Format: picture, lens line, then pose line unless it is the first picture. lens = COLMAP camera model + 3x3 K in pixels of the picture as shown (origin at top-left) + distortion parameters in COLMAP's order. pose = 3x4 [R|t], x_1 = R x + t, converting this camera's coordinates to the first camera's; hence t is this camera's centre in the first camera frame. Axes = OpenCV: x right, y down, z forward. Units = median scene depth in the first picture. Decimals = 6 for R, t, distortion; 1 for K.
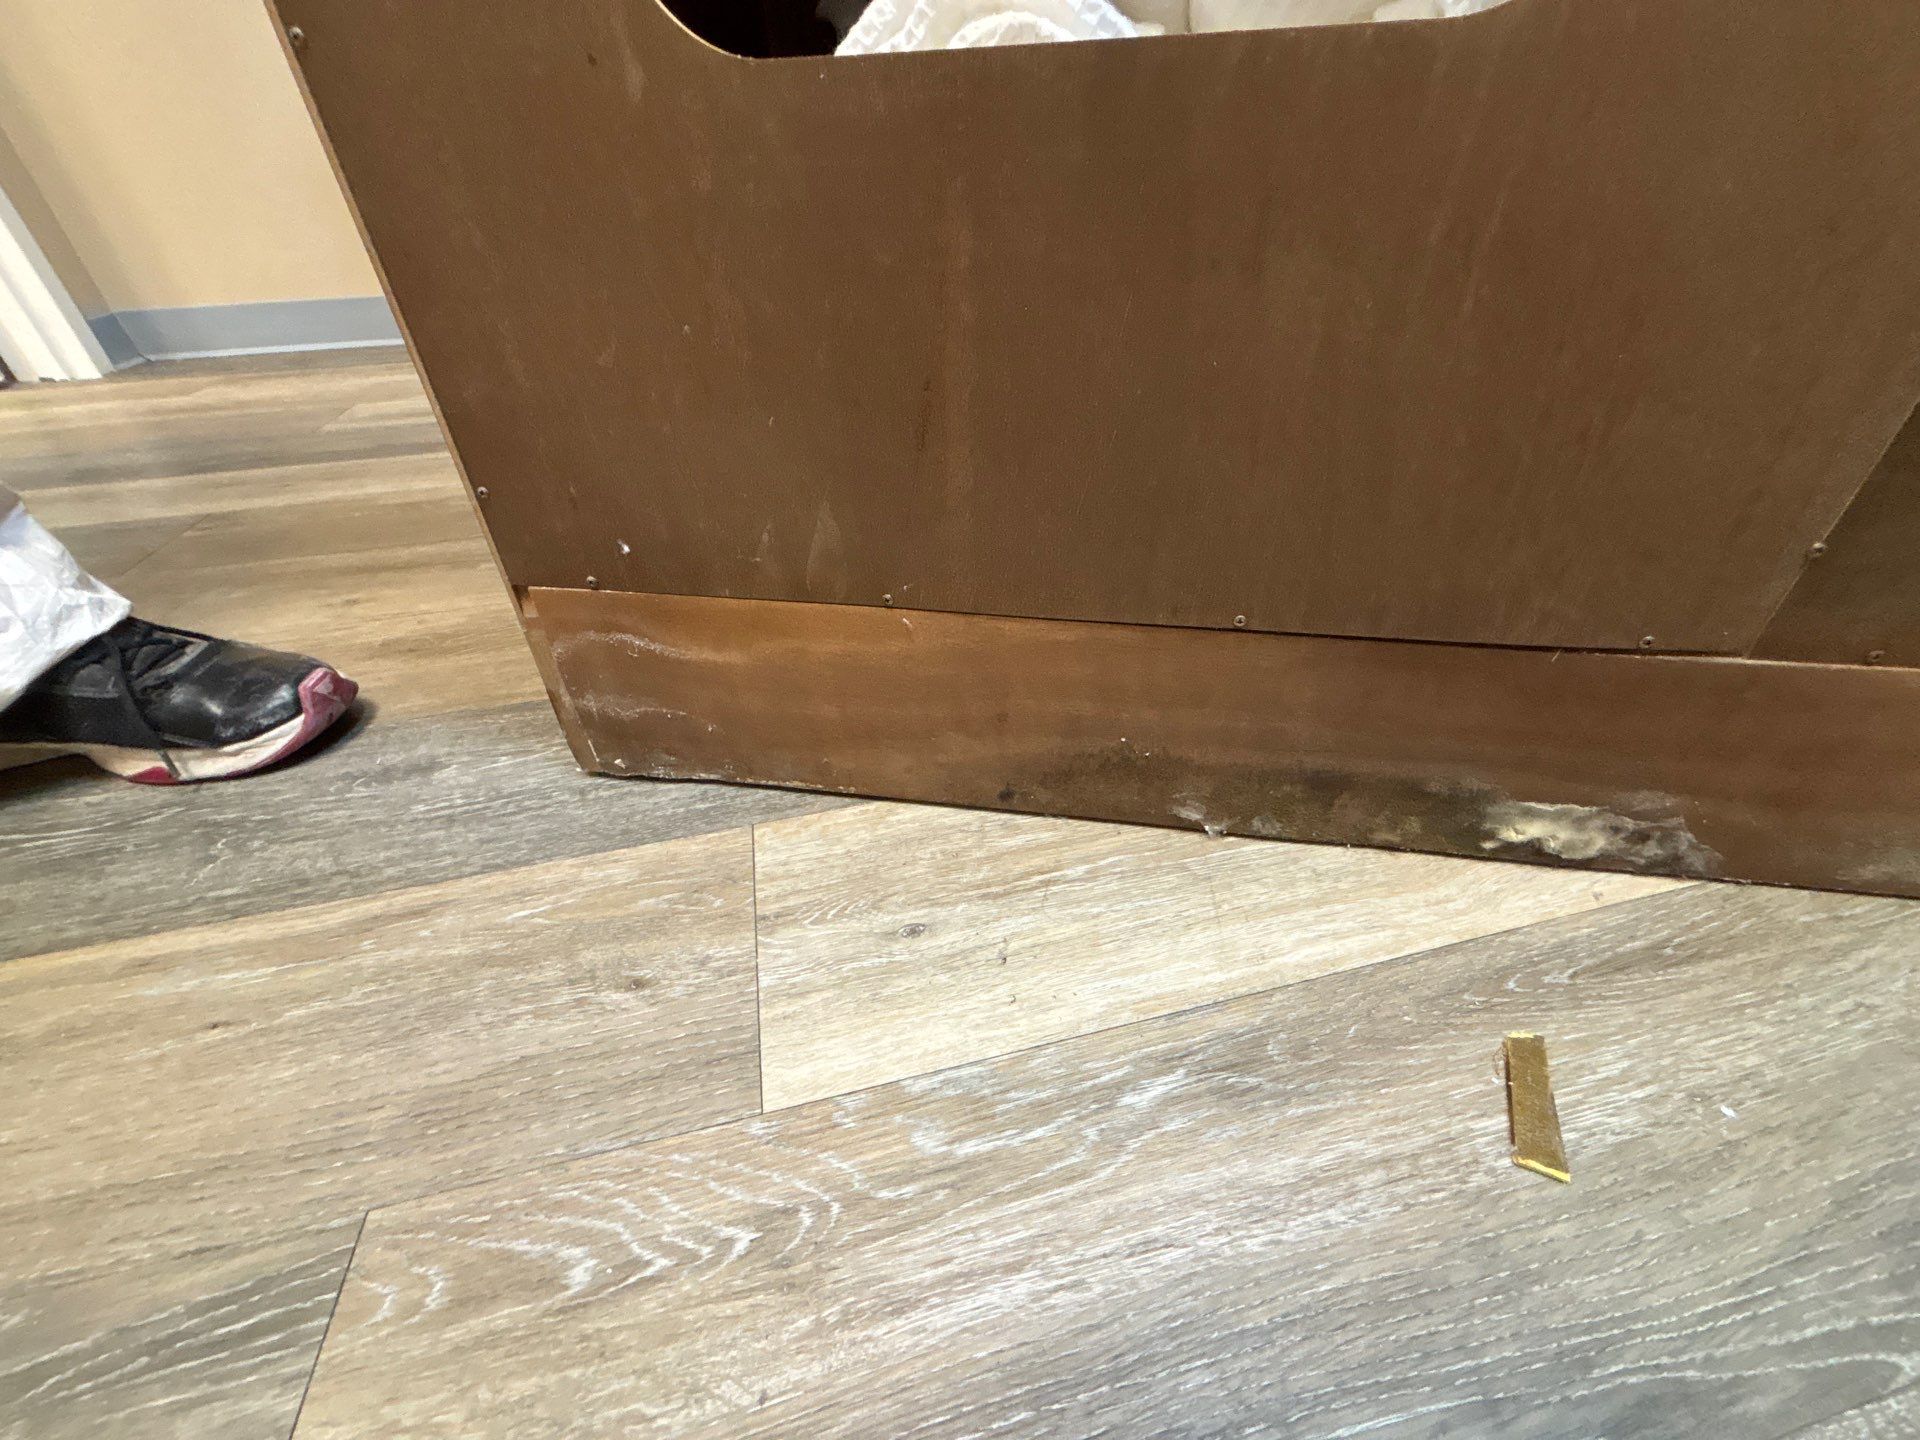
lens RADIAL K [[771.4, 0, 951.6], [0, 771.4, 723.4], [0, 0, 1]] dist [0.002372, -0.000001]
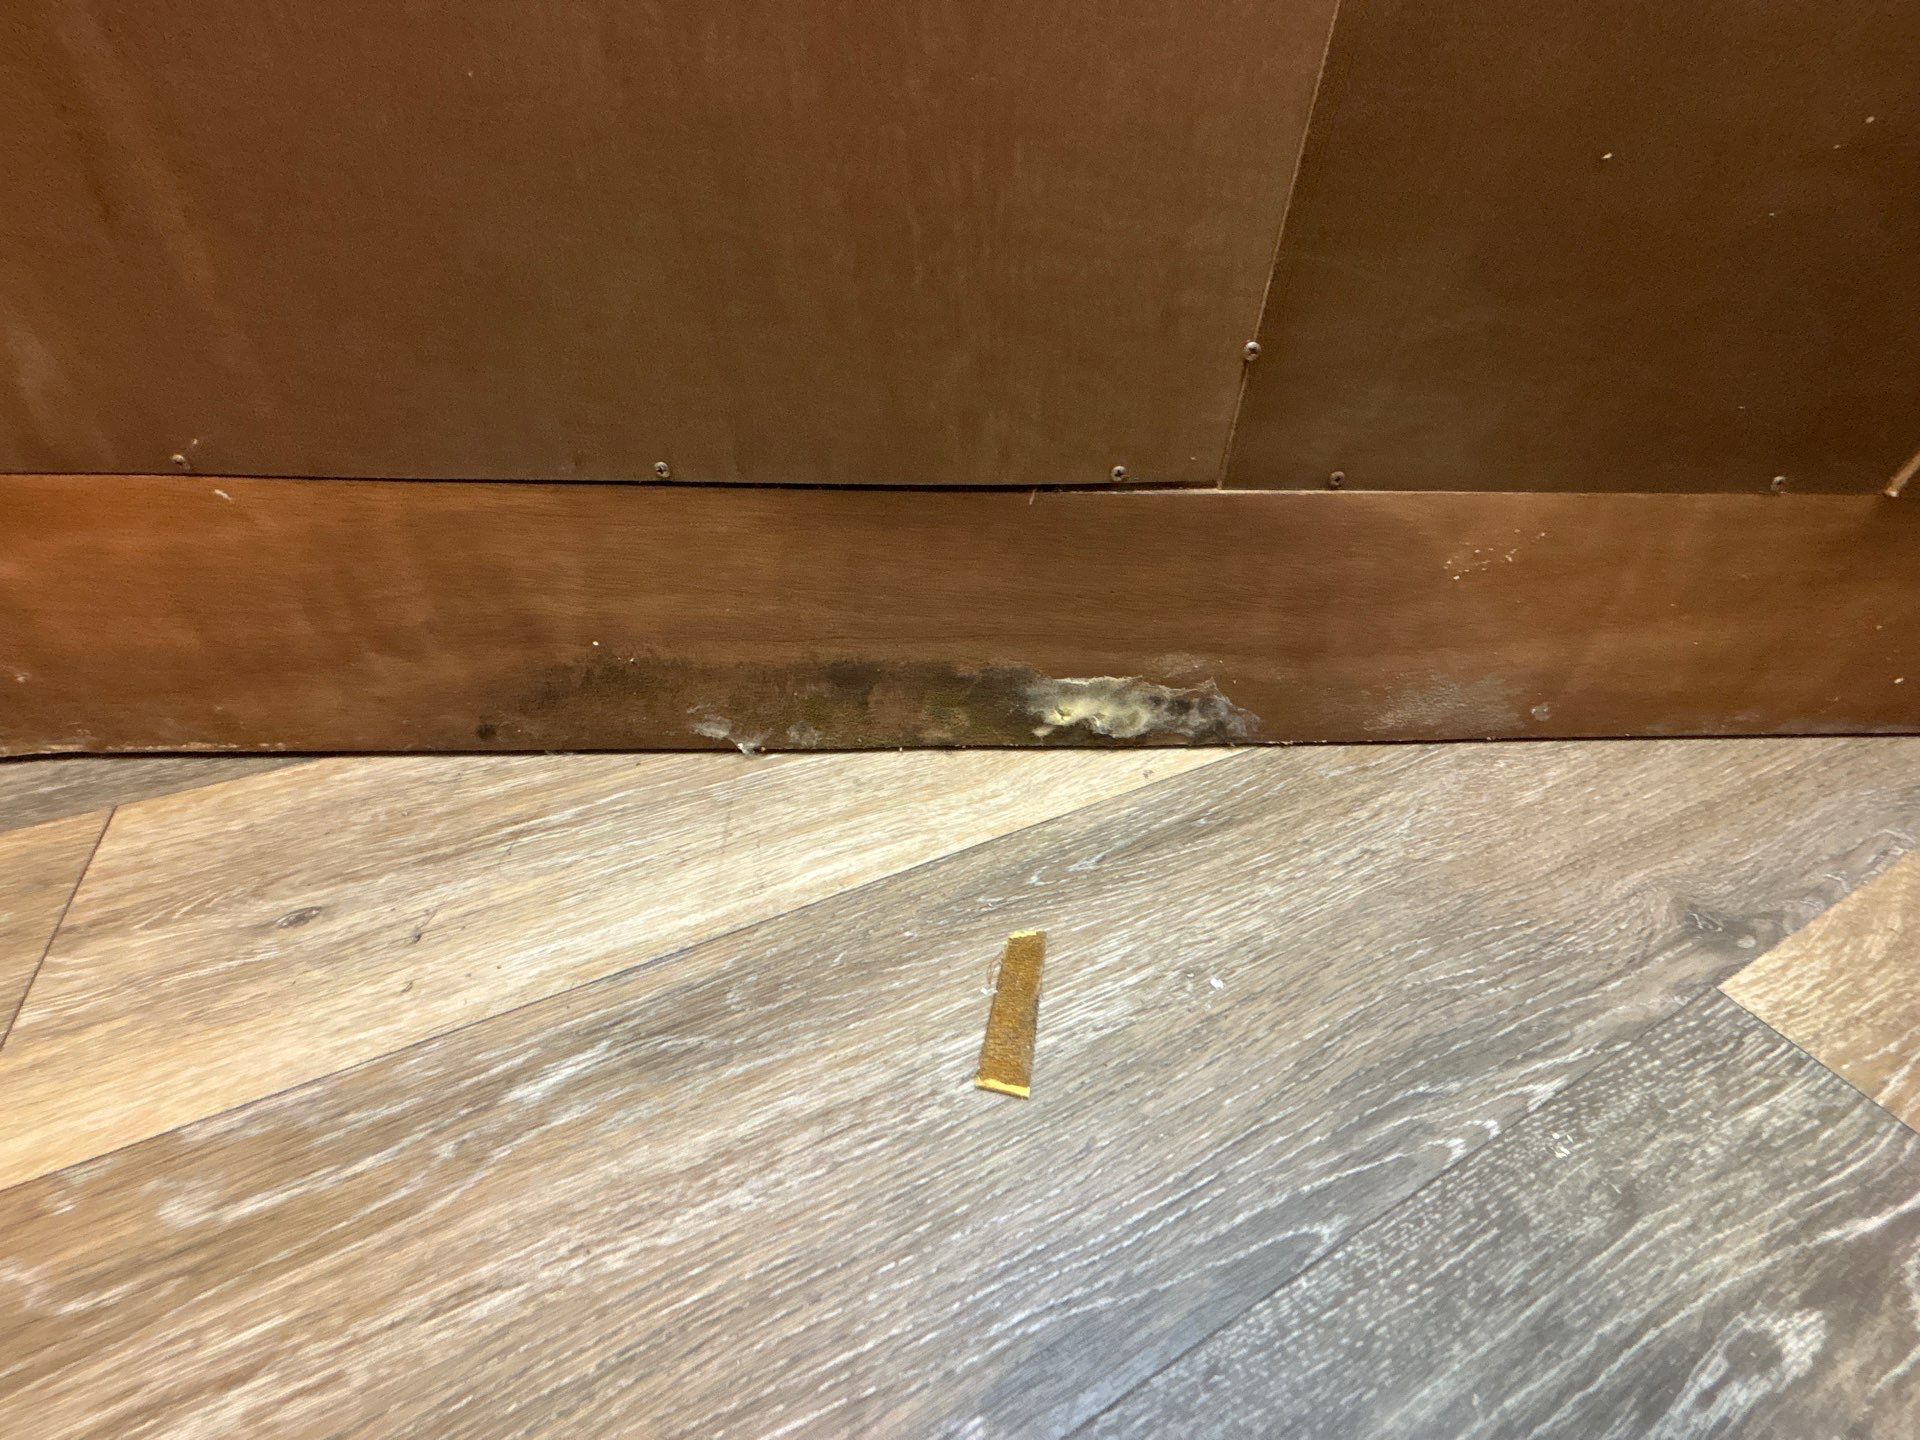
lens RADIAL K [[765.0, 0, 966.1], [0, 765.0, 726.1], [0, 0, 1]] dist [0.003044, 0.000065]
pose [[0.974736, -0.092916, 0.203115, 0.516566], [0.085239, 0.995287, 0.046241, 0.122827], [-0.206454, -0.027759, 0.978062, 0.173046]]
